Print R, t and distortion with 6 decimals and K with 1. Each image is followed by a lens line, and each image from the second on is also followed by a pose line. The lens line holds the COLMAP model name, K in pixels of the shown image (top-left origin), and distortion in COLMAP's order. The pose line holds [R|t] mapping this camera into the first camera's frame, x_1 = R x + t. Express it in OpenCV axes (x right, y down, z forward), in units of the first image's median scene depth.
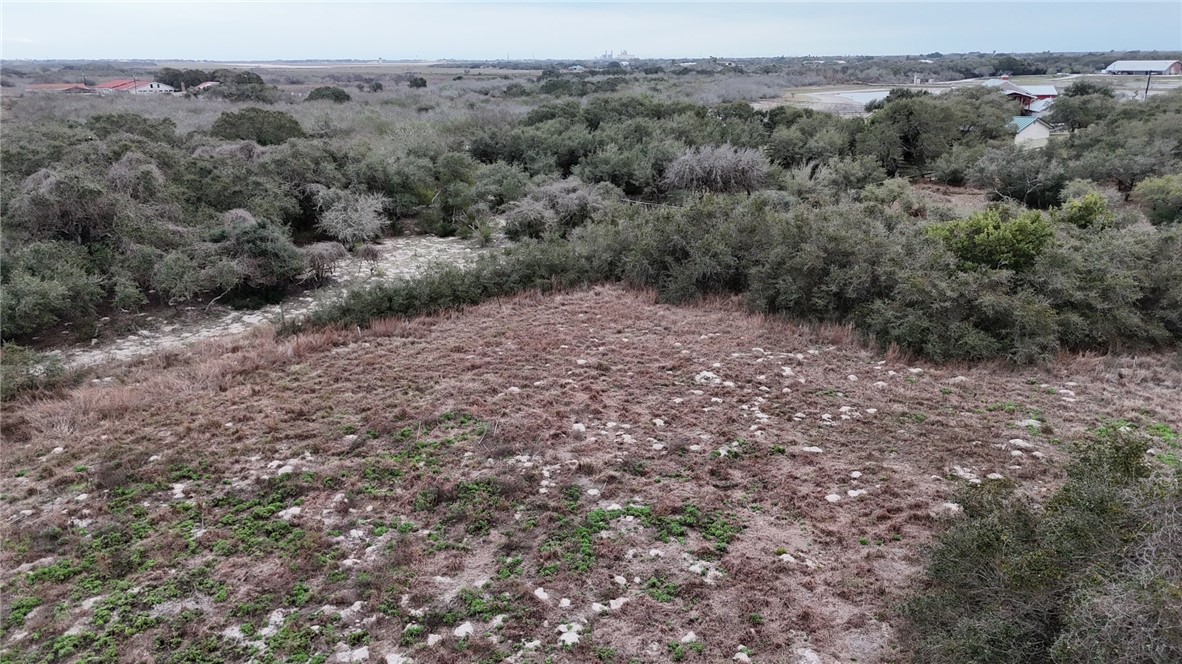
lens RADIAL K [[873.3, 0, 582.0], [0, 873.3, 339.5], [0, 0, 1]] dist [0.073518, -0.059637]
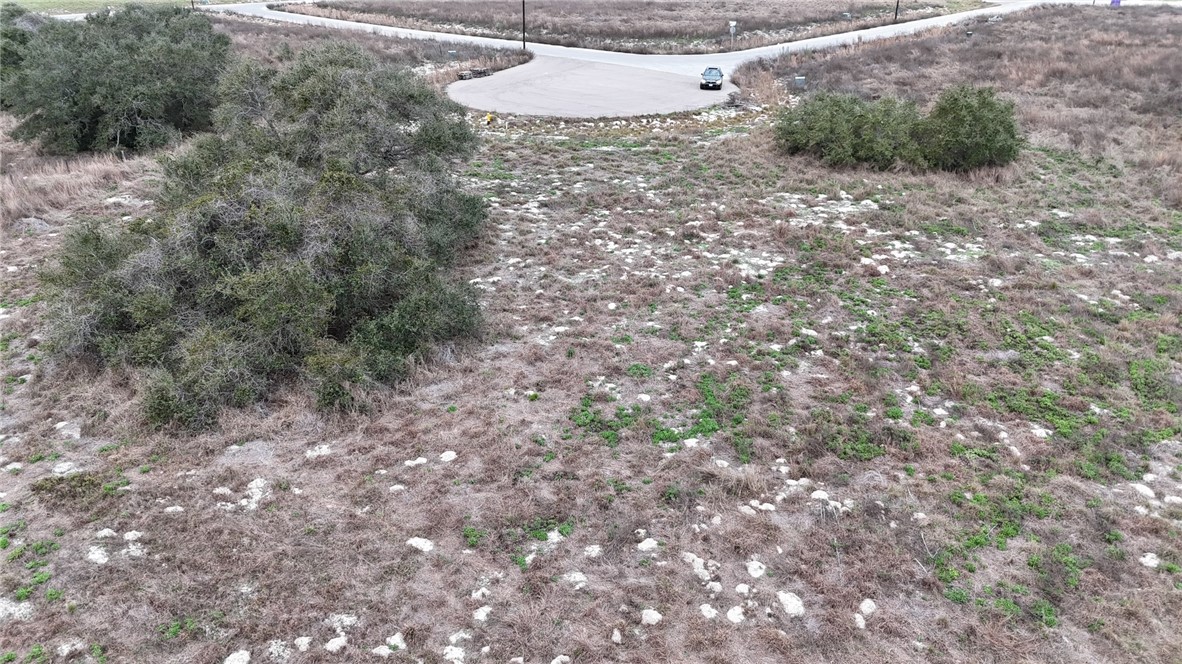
lens RADIAL K [[873.3, 0, 590.8], [0, 873.3, 333.7], [0, 0, 1]] dist [0.073518, -0.059637]
pose [[-0.998544, 0.037855, -0.038435, 0.072284], [0.001862, 0.736220, 0.676740, -0.212515], [0.053914, 0.675683, -0.735218, 0.662498]]
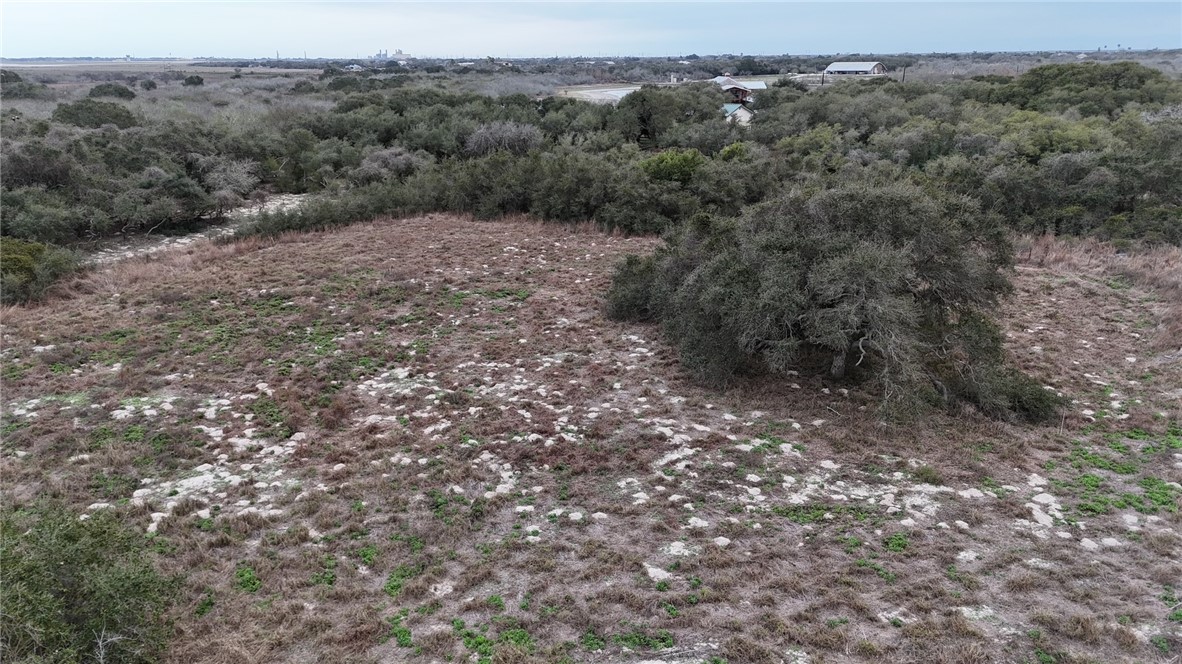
lens RADIAL K [[873.3, 0, 601.3], [0, 873.3, 340.4], [0, 0, 1]] dist [0.073518, -0.059637]
pose [[0.966095, -0.079960, 0.245492, -0.066000], [0.079735, 0.996757, 0.010871, 0.125238], [-0.245565, 0.009071, 0.969338, -0.385099]]
